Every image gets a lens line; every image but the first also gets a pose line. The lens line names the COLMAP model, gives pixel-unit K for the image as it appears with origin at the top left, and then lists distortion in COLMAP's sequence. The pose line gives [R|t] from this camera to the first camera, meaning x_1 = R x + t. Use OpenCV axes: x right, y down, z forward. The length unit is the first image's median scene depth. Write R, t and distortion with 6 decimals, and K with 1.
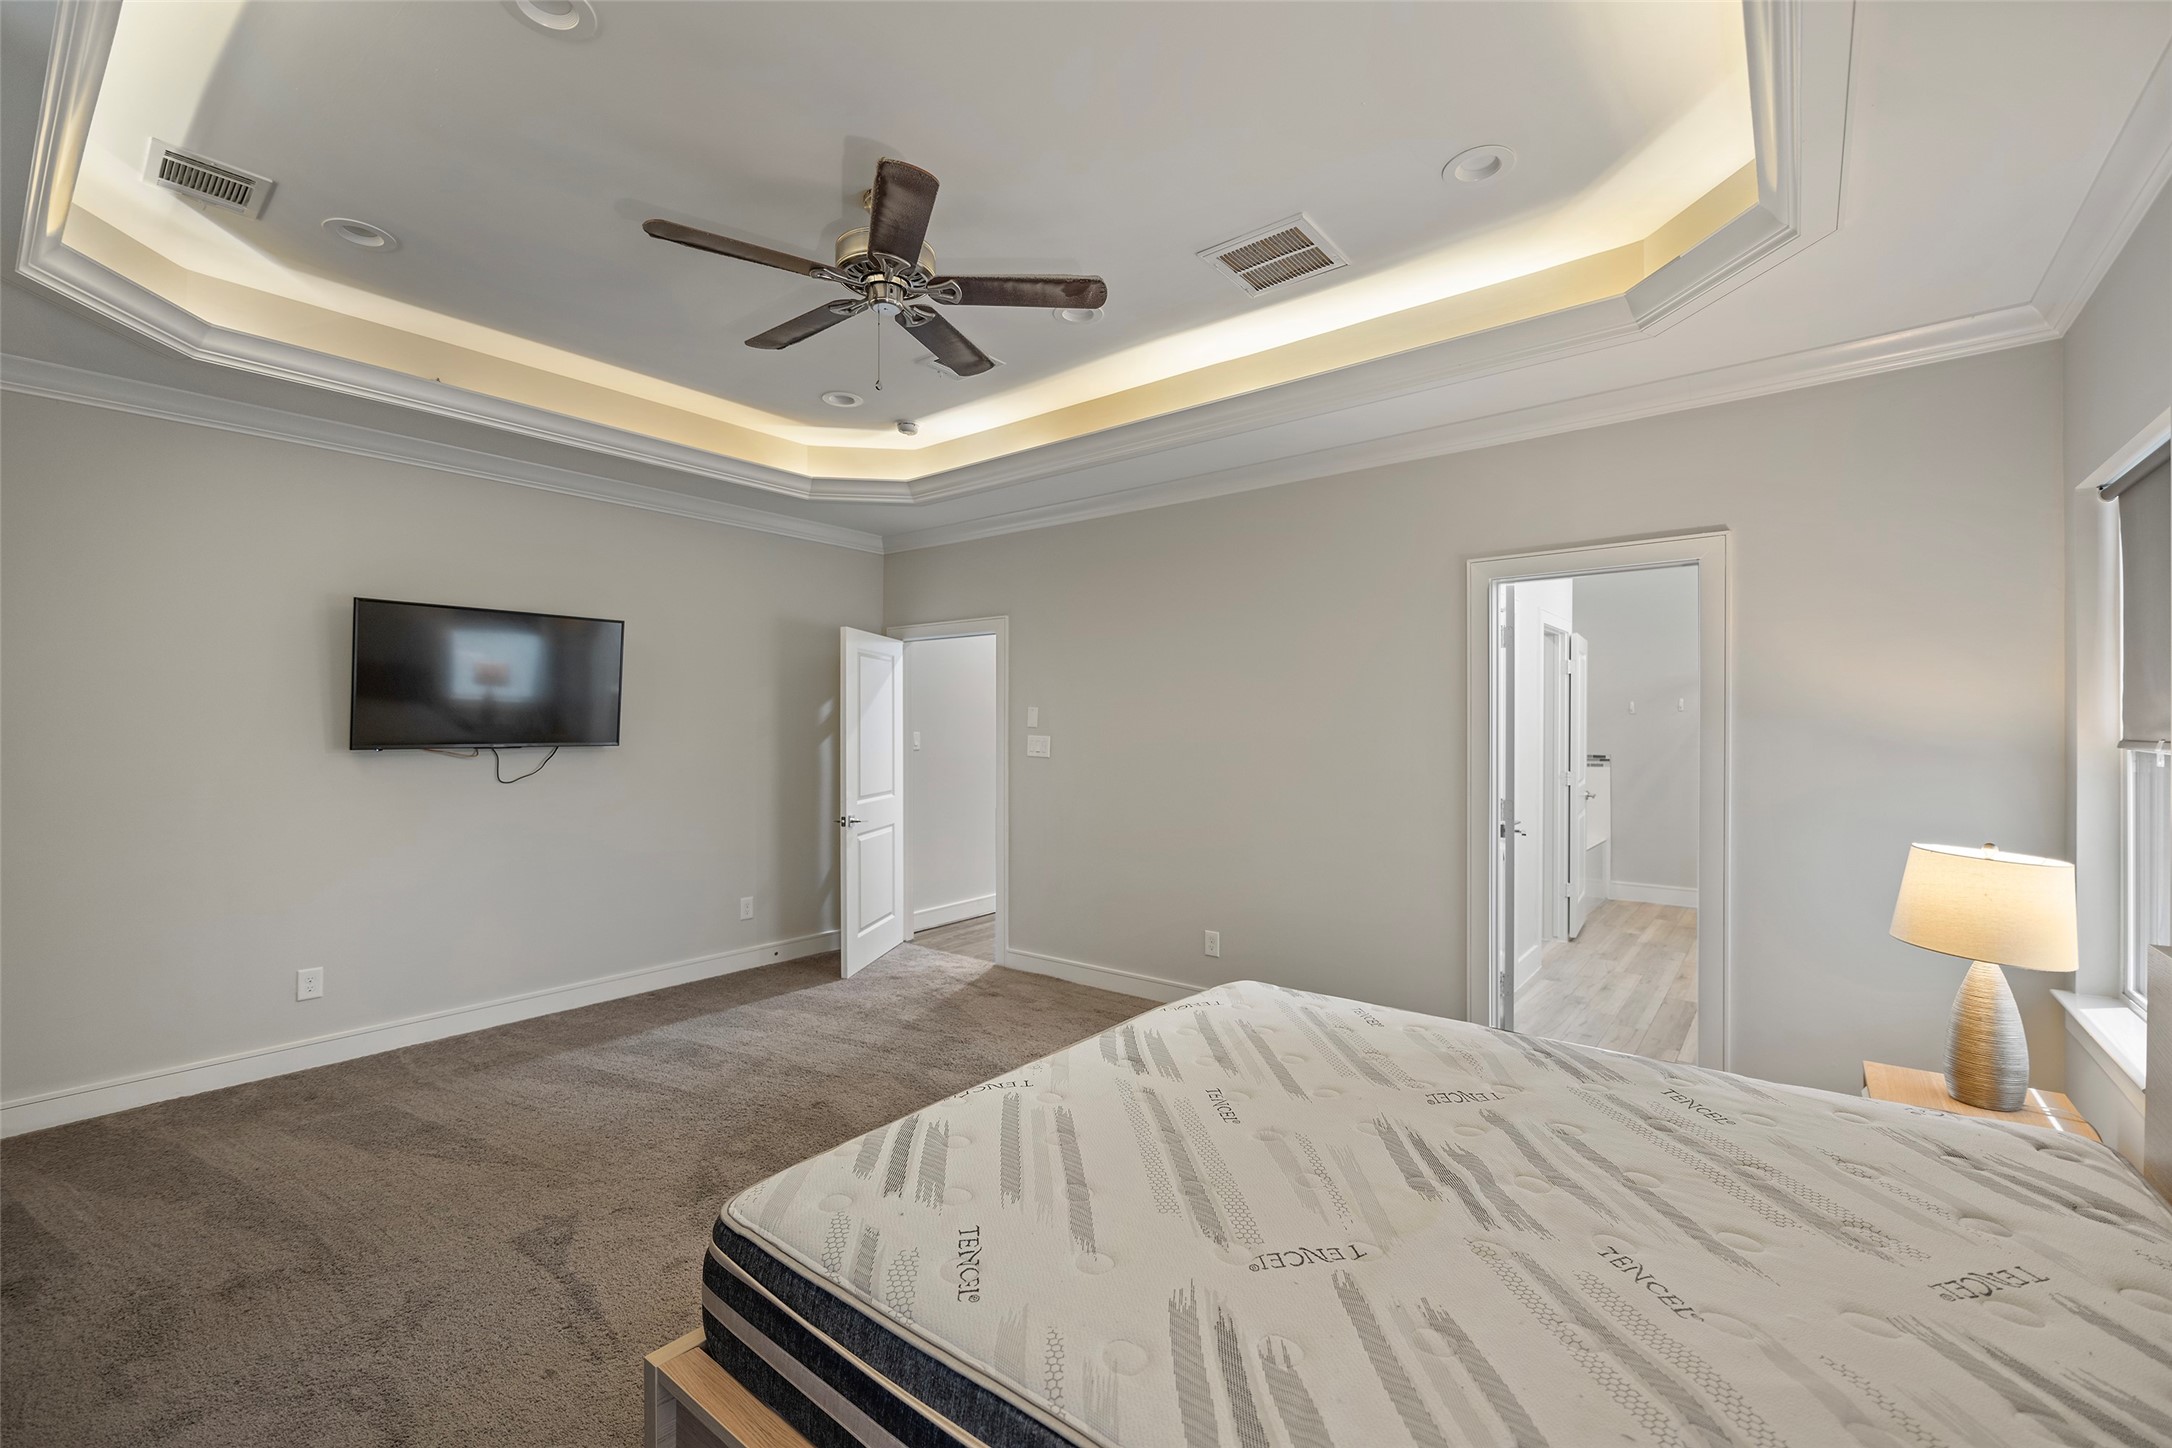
lens RADIAL K [[906.0, 0, 1086.0], [0, 906.0, 724.0], [0, 0, 1]] dist [-0.000521, -0.000012]
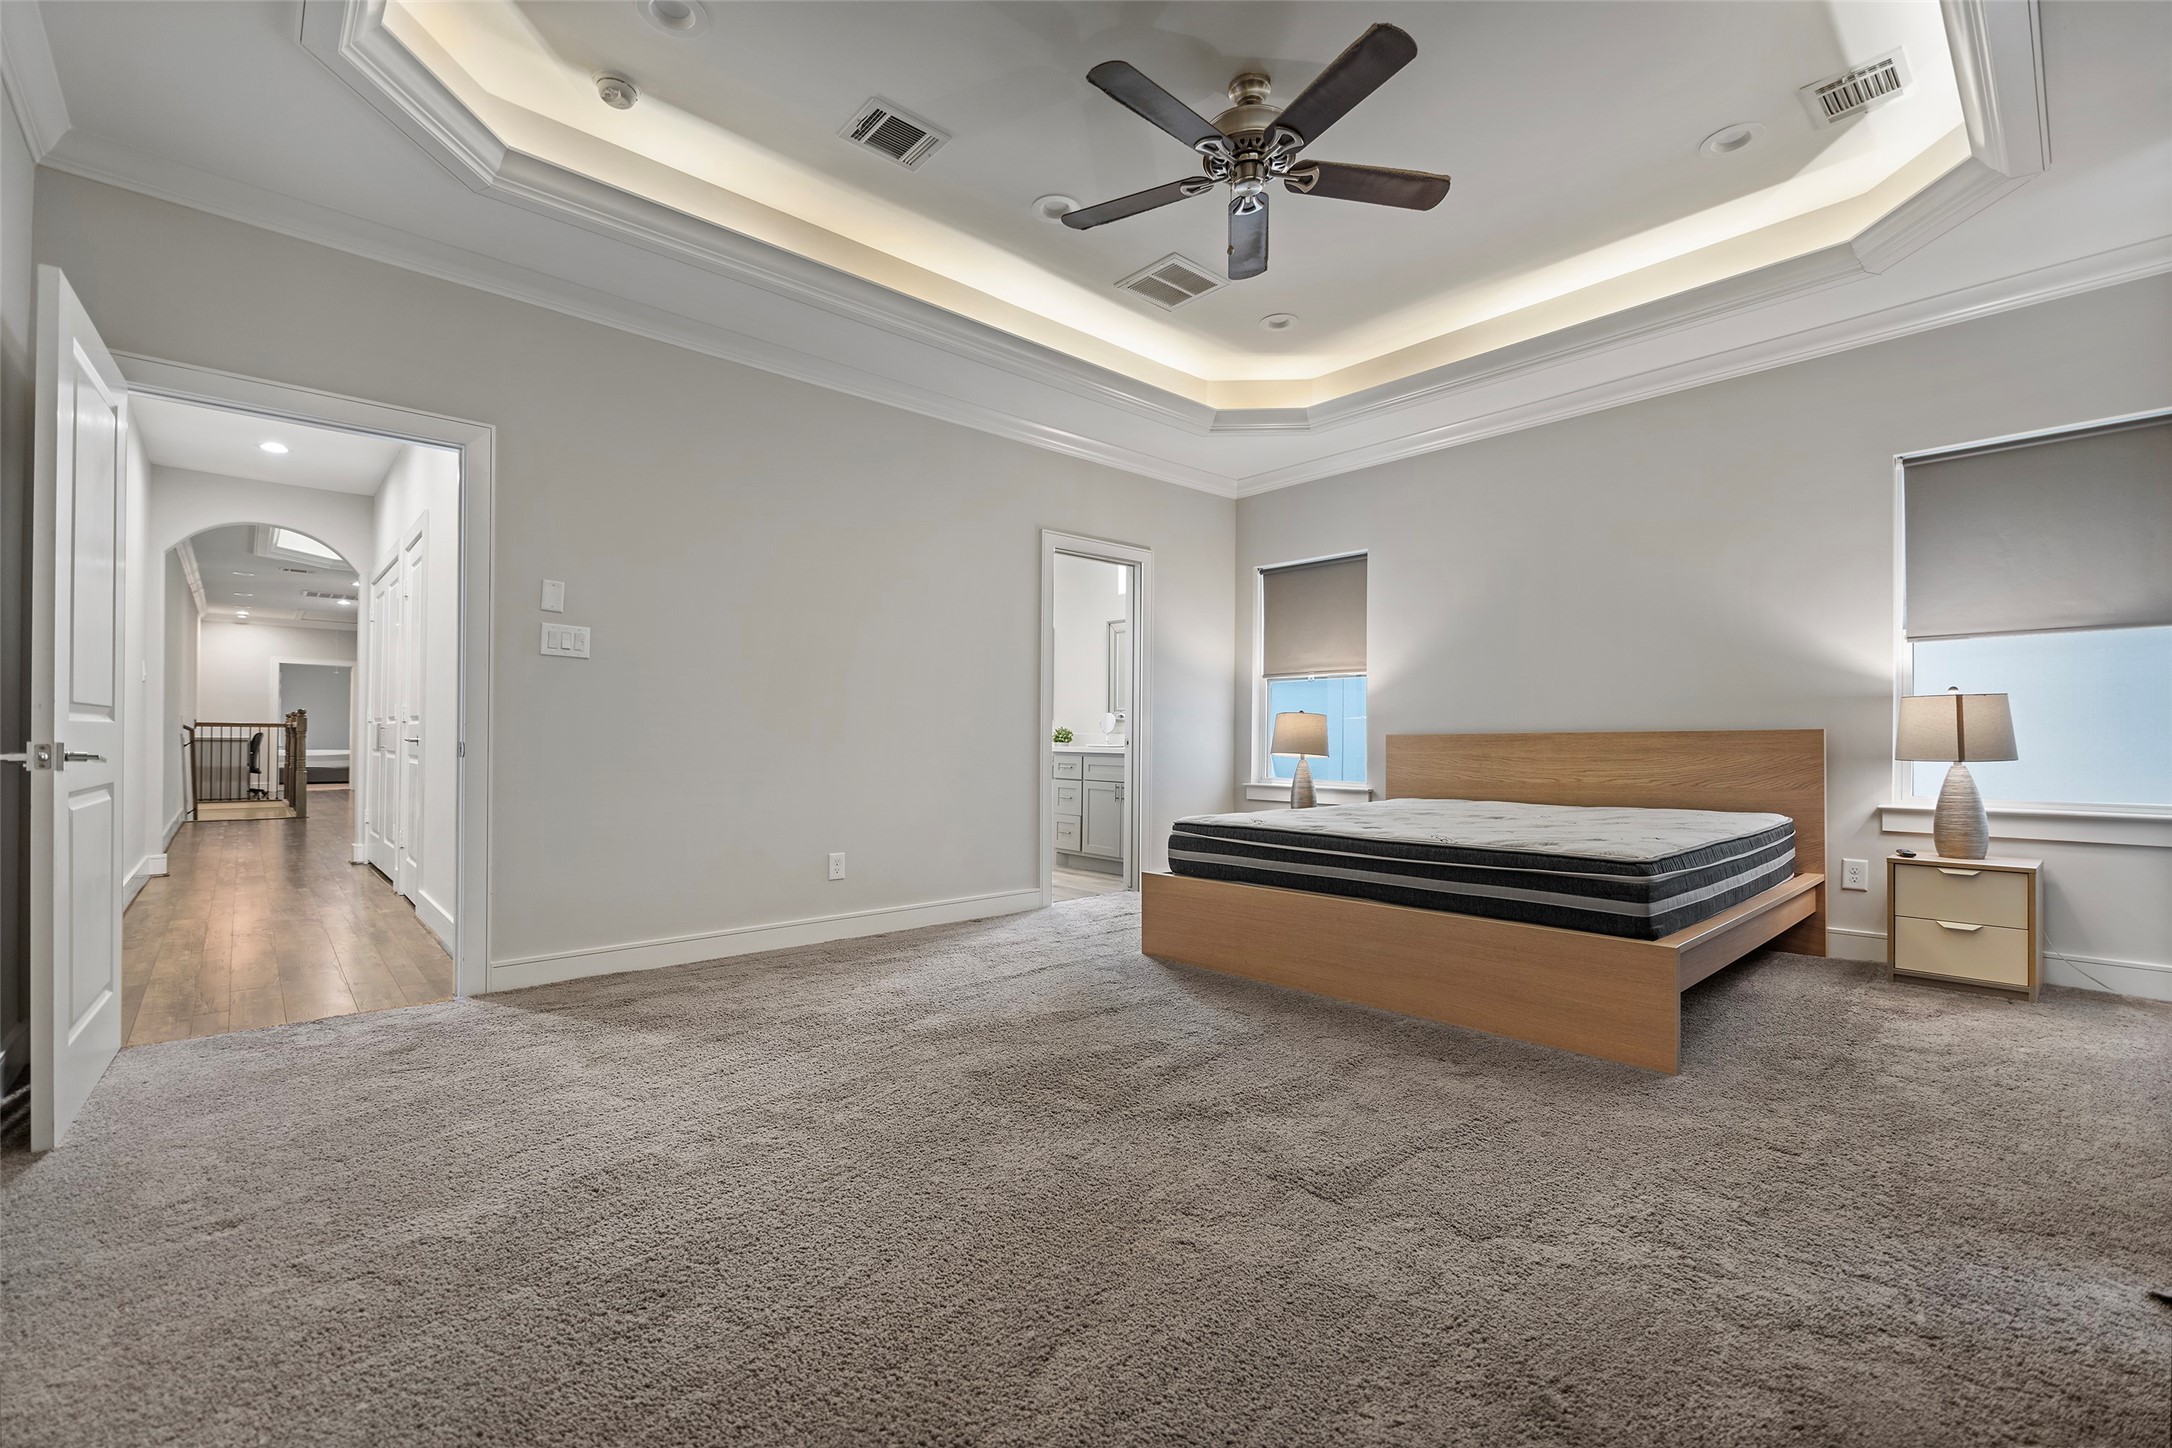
lens RADIAL K [[932.8, 0, 1081.0], [0, 932.8, 740.2], [0, 0, 1]] dist [-0.000386, 0.000059]
pose [[0.152552, -0.000120, 0.988295, -0.731879], [-0.011035, 0.999937, 0.001825, 0.100805], [-0.988234, -0.011184, 0.152541, 0.565752]]
